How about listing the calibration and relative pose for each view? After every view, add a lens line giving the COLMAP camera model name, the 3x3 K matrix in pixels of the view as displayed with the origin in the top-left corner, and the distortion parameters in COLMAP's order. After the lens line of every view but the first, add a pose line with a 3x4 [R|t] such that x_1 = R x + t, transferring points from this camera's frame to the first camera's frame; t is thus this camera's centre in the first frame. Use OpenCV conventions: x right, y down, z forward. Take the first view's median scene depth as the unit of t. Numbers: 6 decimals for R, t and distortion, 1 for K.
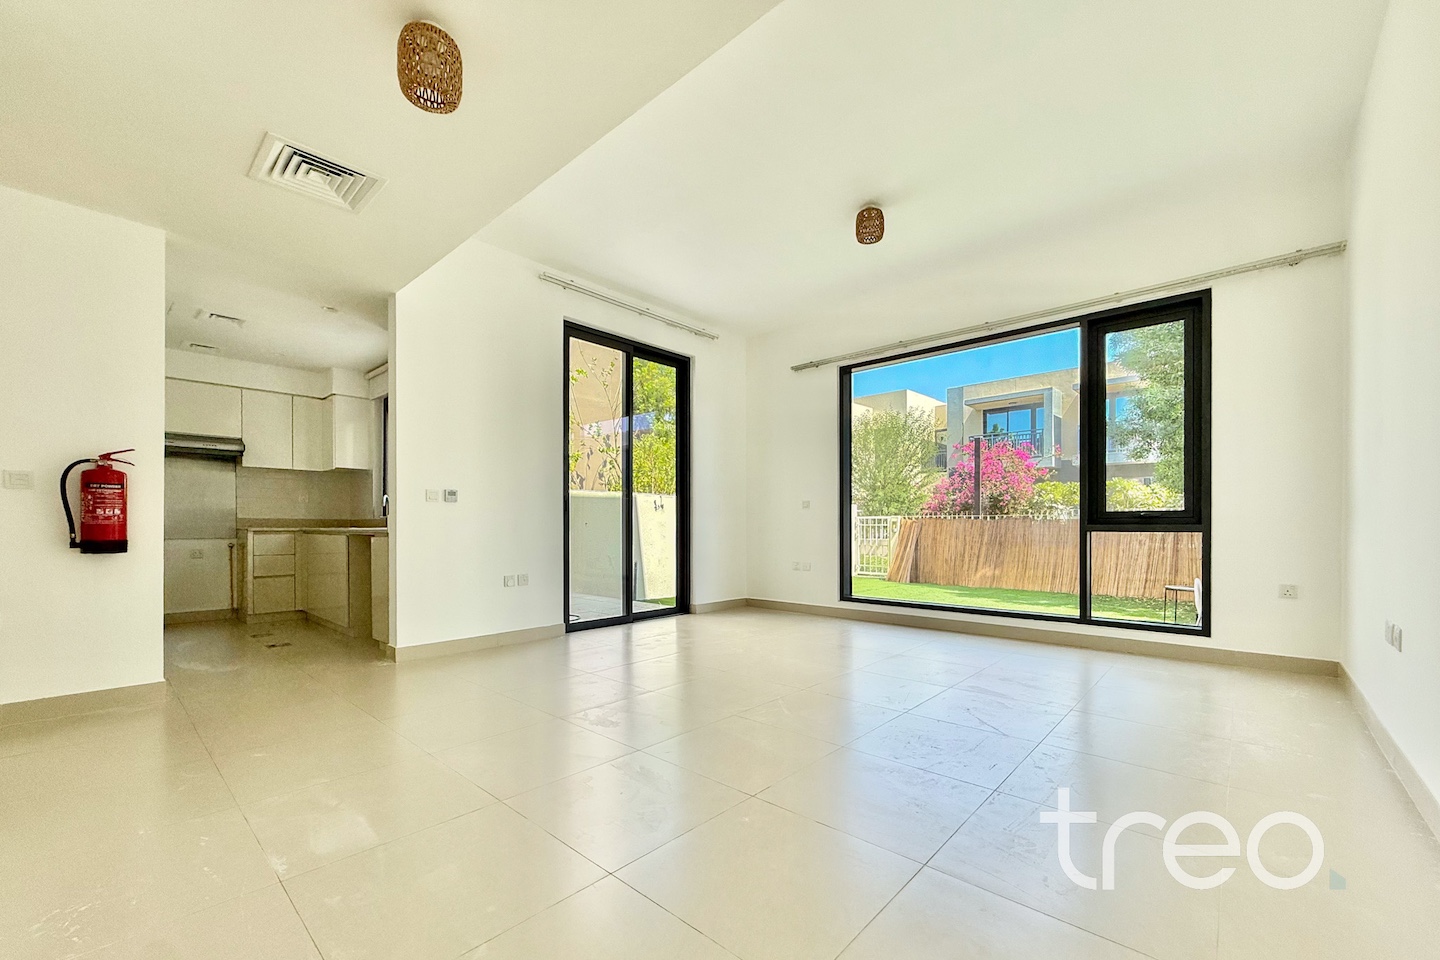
lens RADIAL K [[584.8, 0, 712.8], [0, 584.8, 524.5], [0, 0, 1]] dist [-0.001892, 0.000242]
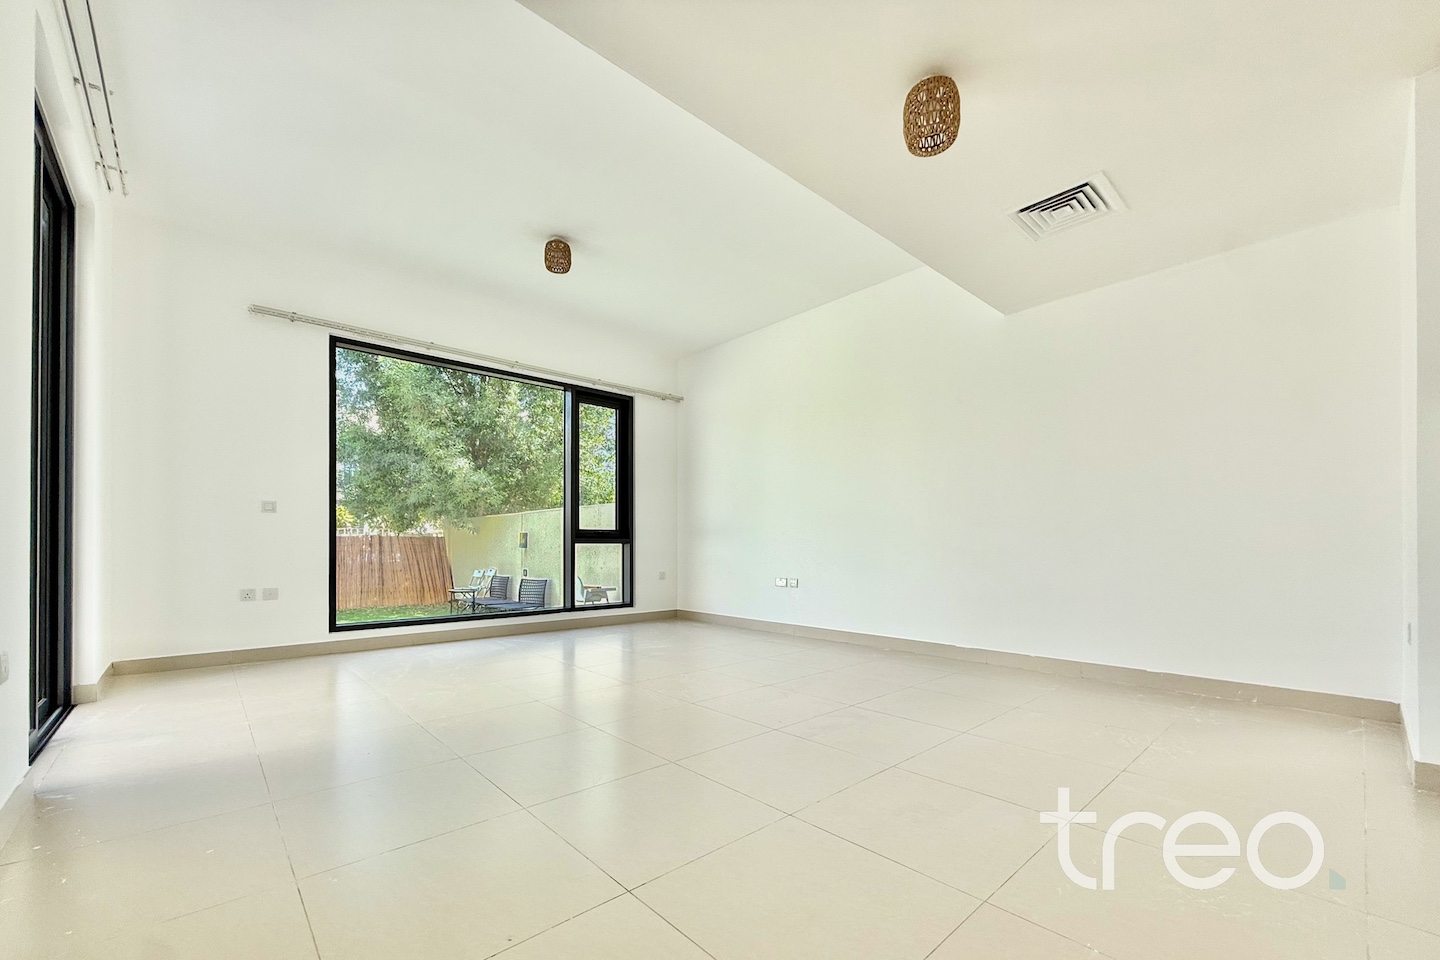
lens RADIAL K [[584.8, 0, 721.2], [0, 584.8, 545.0], [0, 0, 1]] dist [-0.001892, 0.000242]
pose [[0.081160, 0.001734, 0.996700, -0.578316], [-0.002287, 0.999996, -0.001554, 0.014016], [-0.996698, -0.002154, 0.081164, 0.452705]]
